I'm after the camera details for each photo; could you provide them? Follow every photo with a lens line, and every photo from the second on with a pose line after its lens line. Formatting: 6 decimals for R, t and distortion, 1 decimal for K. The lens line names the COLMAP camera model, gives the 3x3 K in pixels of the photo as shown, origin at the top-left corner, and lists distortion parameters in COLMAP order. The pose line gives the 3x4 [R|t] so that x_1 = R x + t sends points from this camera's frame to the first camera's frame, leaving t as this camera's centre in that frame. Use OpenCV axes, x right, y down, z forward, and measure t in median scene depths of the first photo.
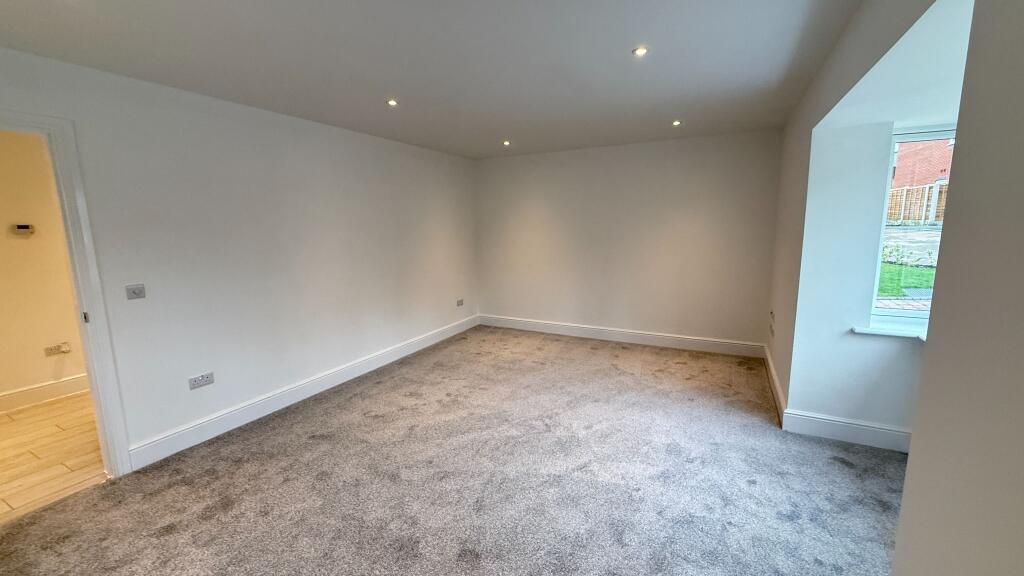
lens RADIAL K [[407.0, 0, 510.0], [0, 407.0, 287.8], [0, 0, 1]] dist [0.000538, 0.000174]
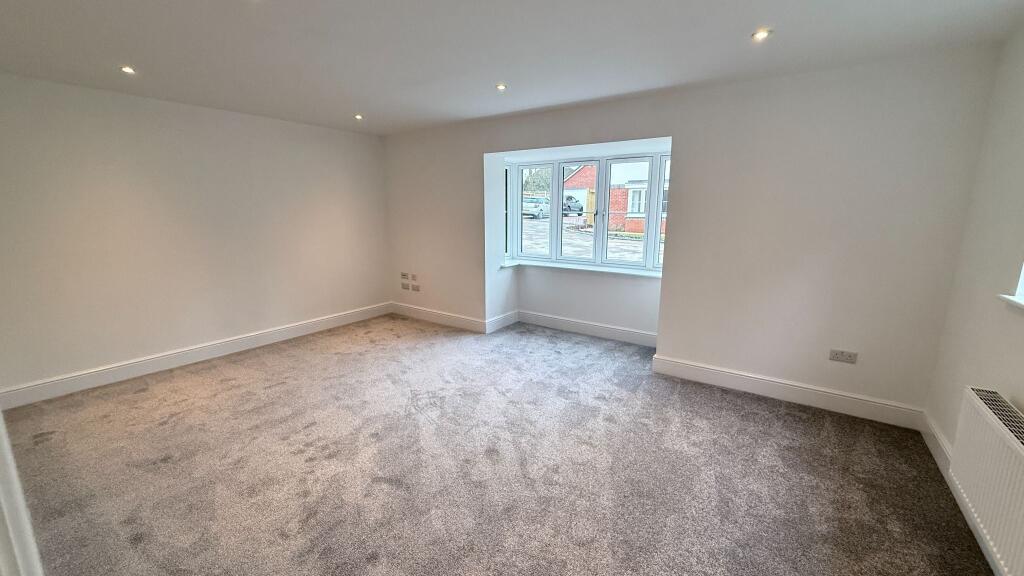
lens RADIAL K [[407.0, 0, 510.0], [0, 407.0, 287.8], [0, 0, 1]] dist [0.000538, 0.000174]
pose [[0.123931, -0.173661, 0.976977, -0.698194], [0.147955, 0.976795, 0.154860, -0.061340], [-0.981198, 0.125357, 0.146749, 0.480960]]
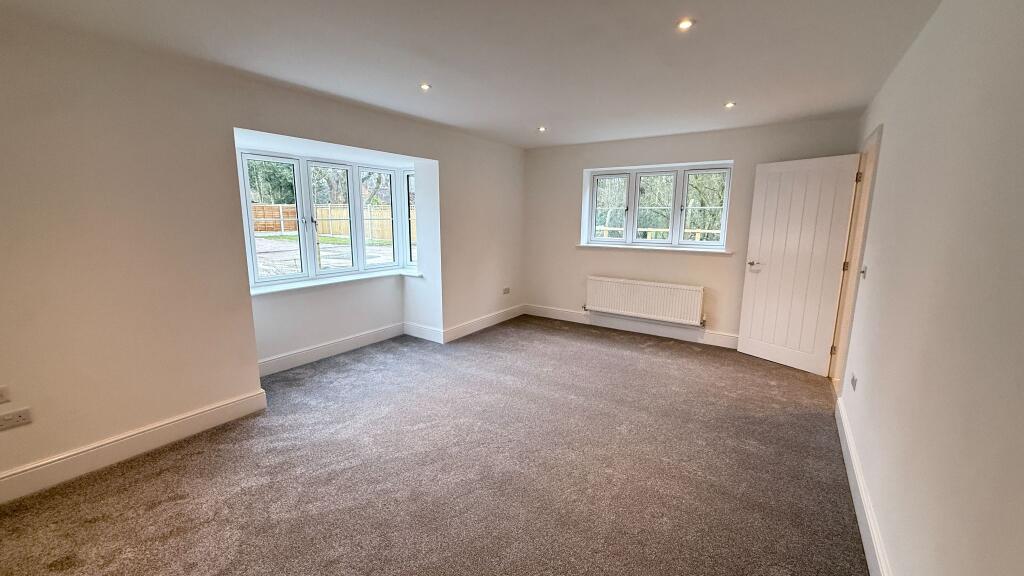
lens RADIAL K [[407.0, 0, 510.0], [0, 407.0, 287.8], [0, 0, 1]] dist [0.000538, 0.000174]
pose [[-0.993758, -0.005872, 0.111405, -0.072814], [0.030338, 0.946755, 0.320521, -0.214802], [-0.107356, 0.321900, -0.940667, 1.402192]]
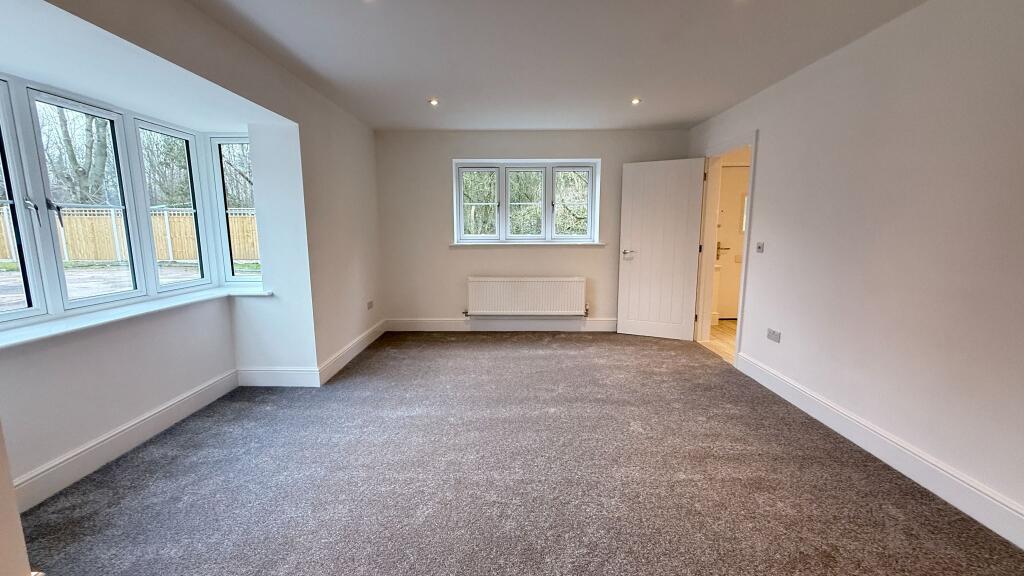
lens RADIAL K [[407.0, 0, 510.0], [0, 407.0, 287.8], [0, 0, 1]] dist [0.000538, 0.000174]
pose [[-0.885794, 0.090260, -0.455217, 0.283908], [-0.051061, 0.955993, 0.288911, -0.136909], [0.461261, 0.279160, -0.842204, 1.174156]]
